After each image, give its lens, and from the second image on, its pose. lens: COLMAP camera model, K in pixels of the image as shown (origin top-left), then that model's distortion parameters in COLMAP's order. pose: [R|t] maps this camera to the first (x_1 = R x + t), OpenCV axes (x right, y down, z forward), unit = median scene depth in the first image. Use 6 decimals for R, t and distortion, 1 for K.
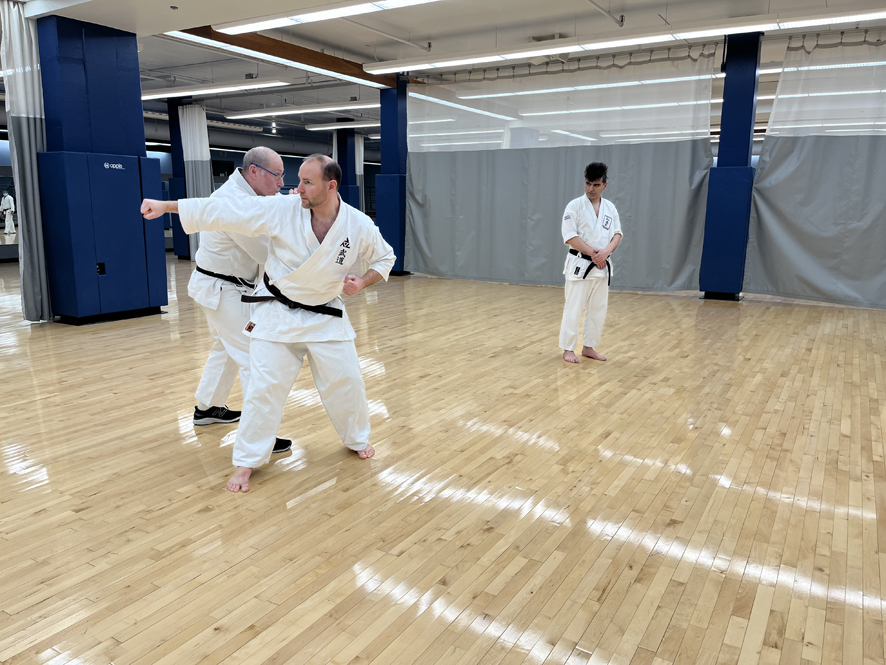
lens RADIAL K [[668.7, 0, 436.8], [0, 668.7, 335.8], [0, 0, 1]] dist [0.069439, -0.099512]
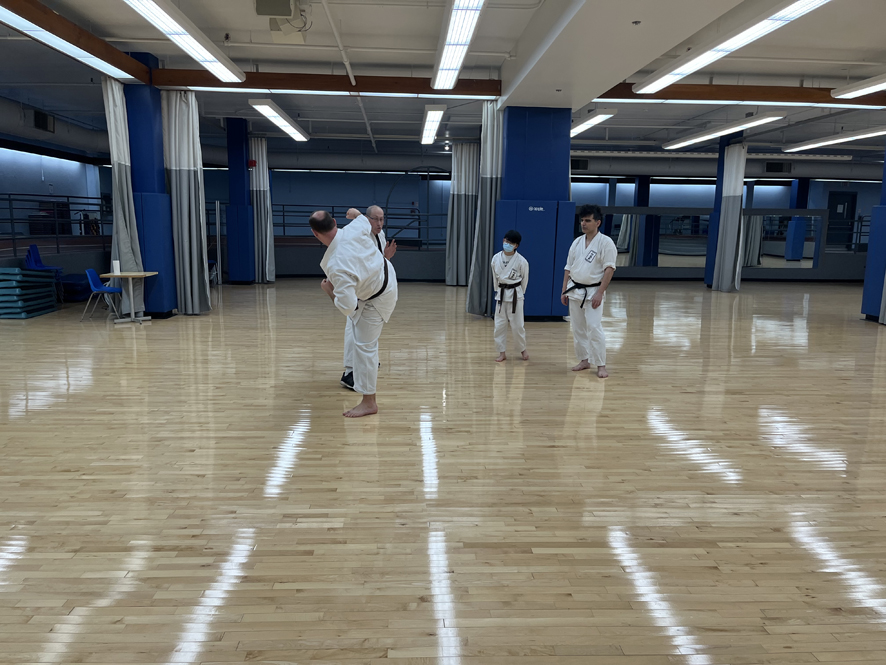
lens RADIAL K [[668.7, 0, 438.9], [0, 668.7, 336.0], [0, 0, 1]] dist [0.069439, -0.099512]
pose [[0.562947, 0.136355, -0.815167, 0.473854], [-0.169061, 0.984440, 0.047917, -0.025729], [0.809017, 0.110839, 0.577240, 0.075572]]
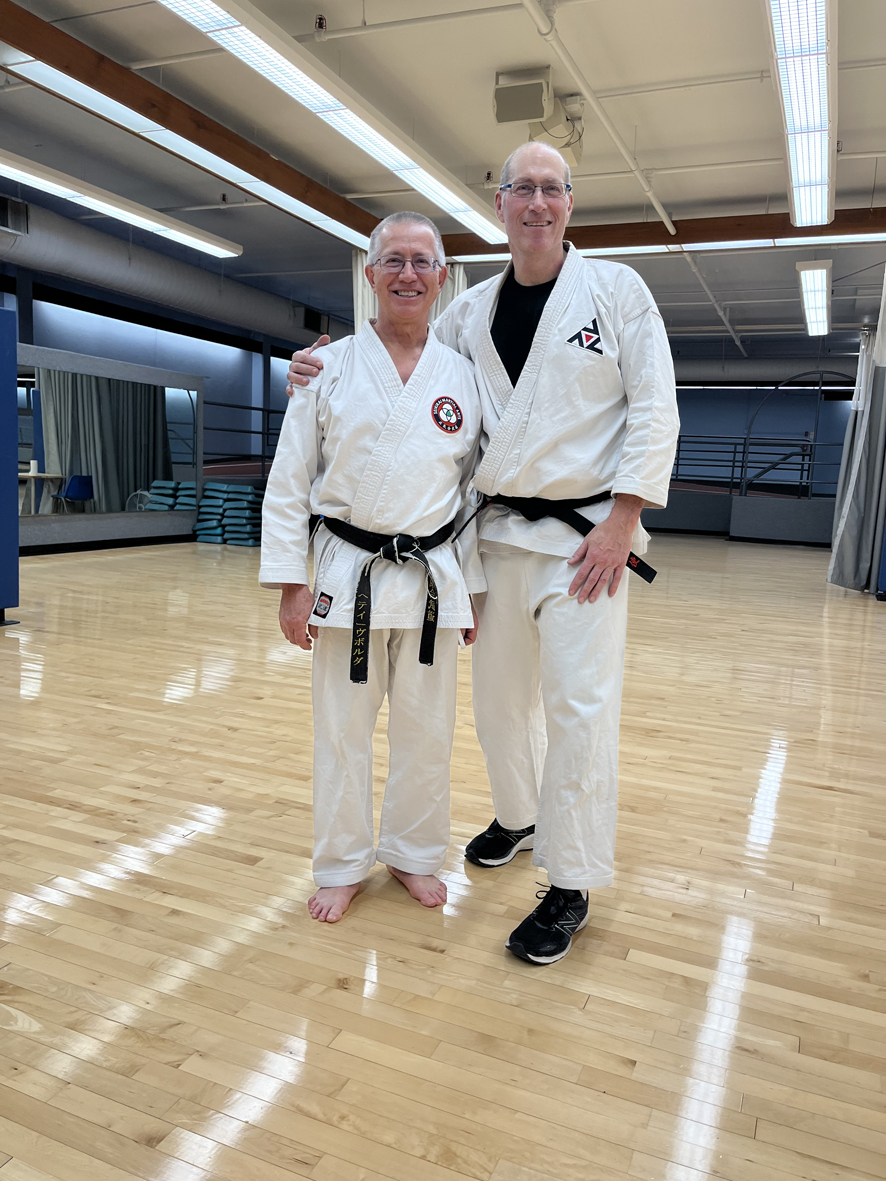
lens RADIAL K [[891.3, 0, 442.9], [0, 891.3, 587.6], [0, 0, 1]] dist [0.069439, -0.099512]
pose [[0.143265, 0.131635, -0.980891, 0.438213], [-0.230700, 0.968253, 0.096244, -0.009810], [0.962420, 0.212503, 0.169085, 0.224759]]
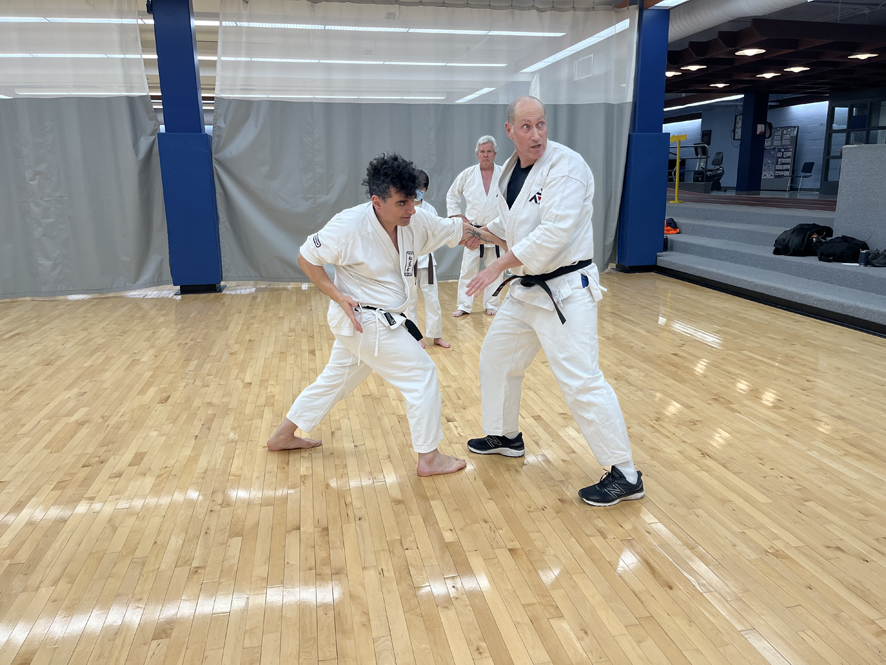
lens RADIAL K [[668.7, 0, 445.8], [0, 668.7, 324.0], [0, 0, 1]] dist [0.069439, -0.099512]
pose [[0.729102, -0.163912, 0.664488, 0.090579], [0.148440, 0.985659, 0.080262, -0.041910], [-0.668114, 0.040117, 0.742976, 0.197587]]
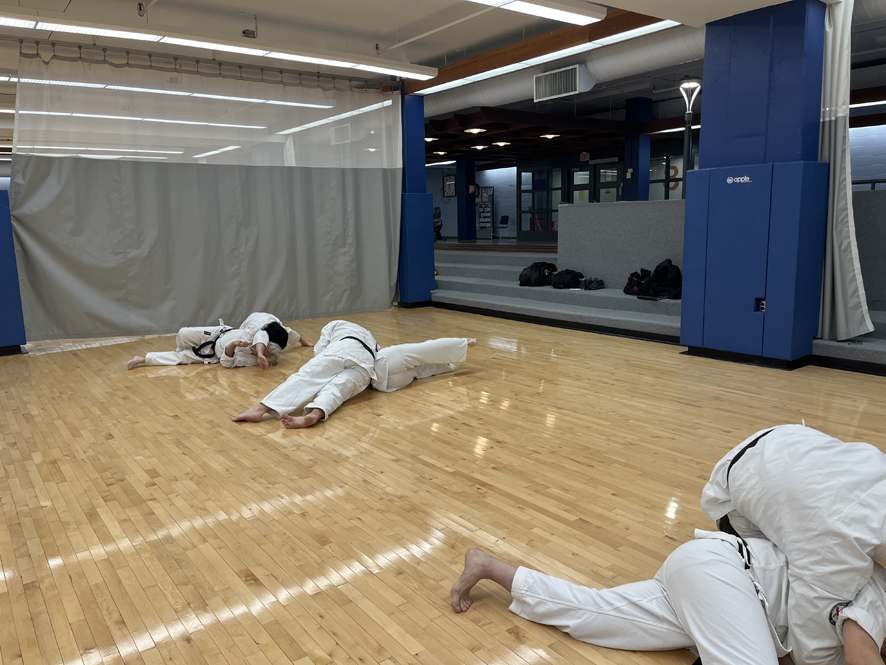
lens RADIAL K [[668.7, 0, 446.5], [0, 668.7, 333.9], [0, 0, 1]] dist [0.069439, -0.099512]
pose [[0.371643, -0.169007, 0.912863, -0.117986], [0.204021, 0.974120, 0.097287, -0.055460], [-0.905680, 0.150087, 0.396506, 0.236191]]
